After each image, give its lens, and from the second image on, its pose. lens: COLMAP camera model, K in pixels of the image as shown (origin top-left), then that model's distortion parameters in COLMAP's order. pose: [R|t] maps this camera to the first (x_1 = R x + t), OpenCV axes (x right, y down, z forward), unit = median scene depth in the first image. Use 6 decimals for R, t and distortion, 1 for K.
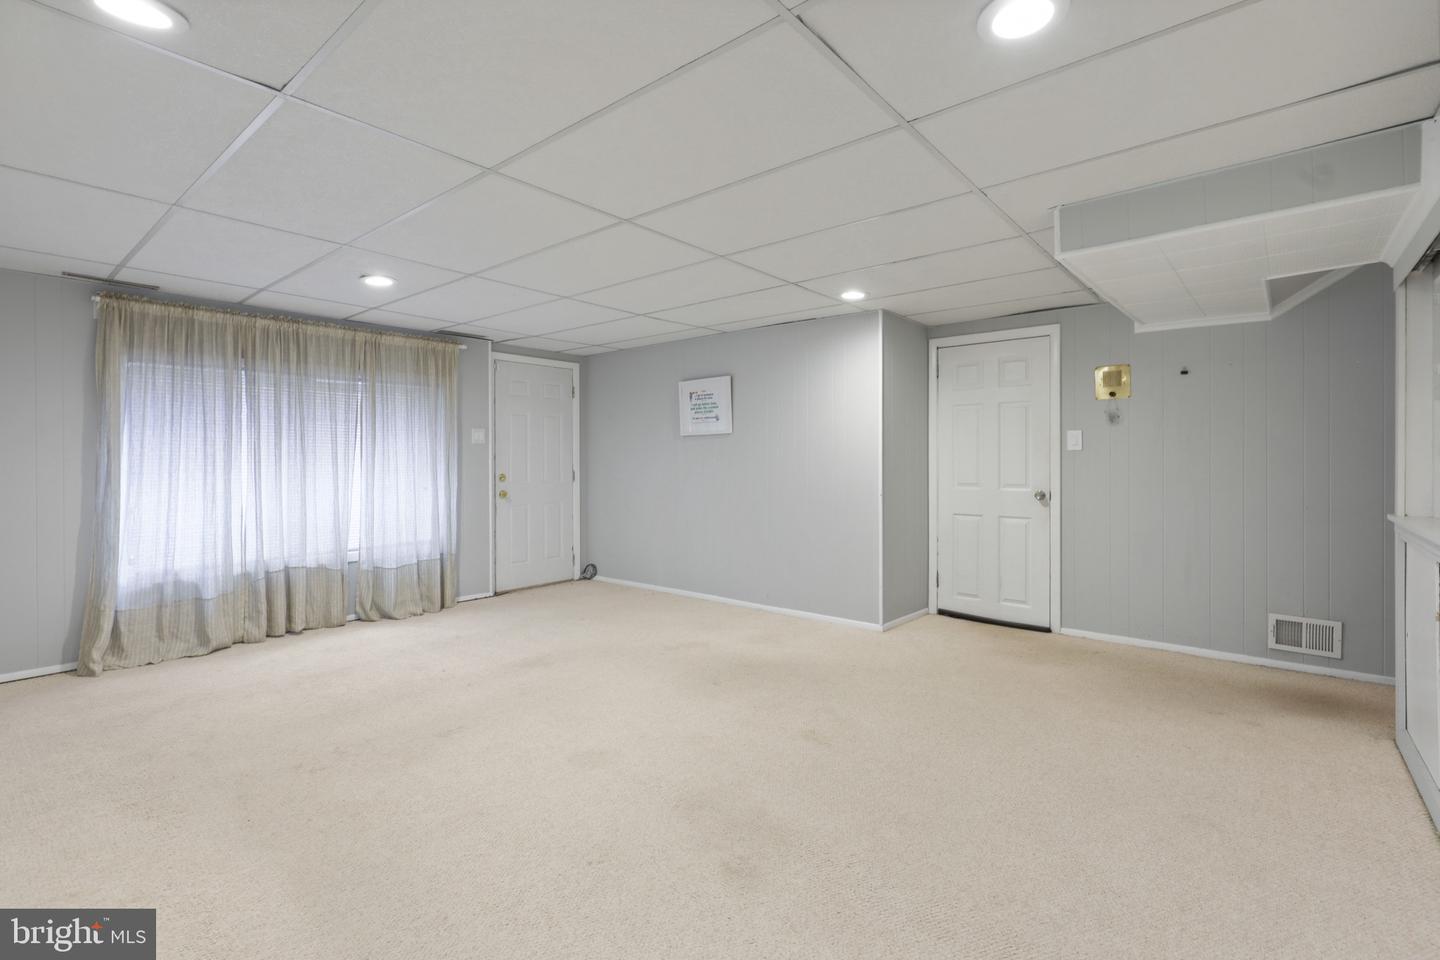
lens RADIAL K [[653.0, 0, 730.8], [0, 653.0, 468.2], [0, 0, 1]] dist [-0.003808, -0.001166]
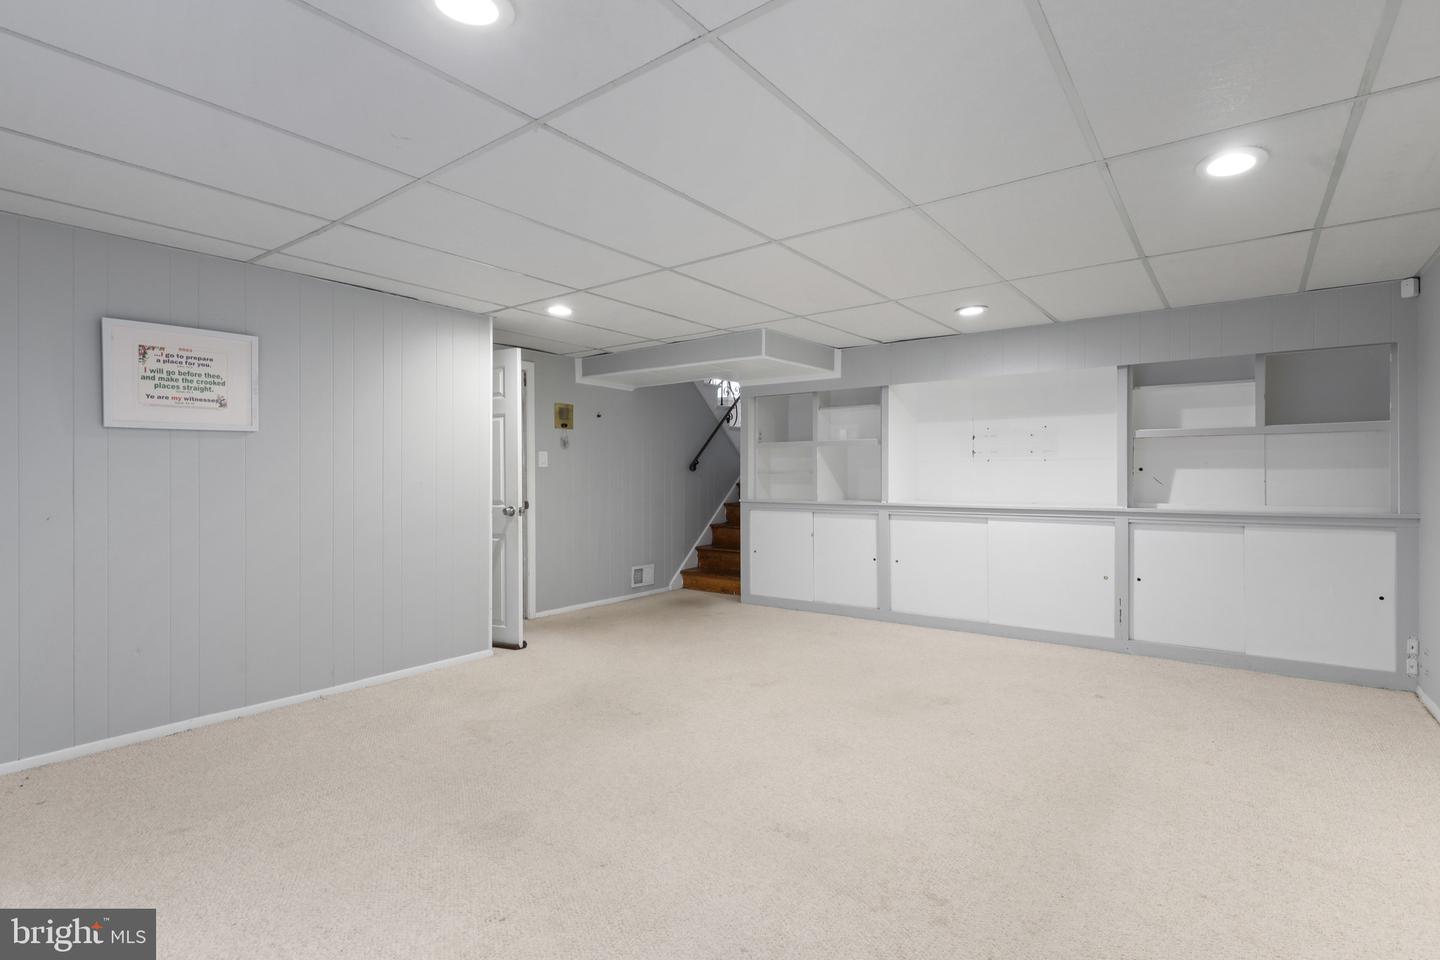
lens RADIAL K [[653.0, 0, 732.0], [0, 653.0, 477.8], [0, 0, 1]] dist [-0.003808, -0.001166]
pose [[-0.026499, -0.002358, 0.999646, -0.610905], [0.017395, 0.999845, 0.002820, -0.003669], [-0.999497, 0.017464, -0.026454, 0.561994]]
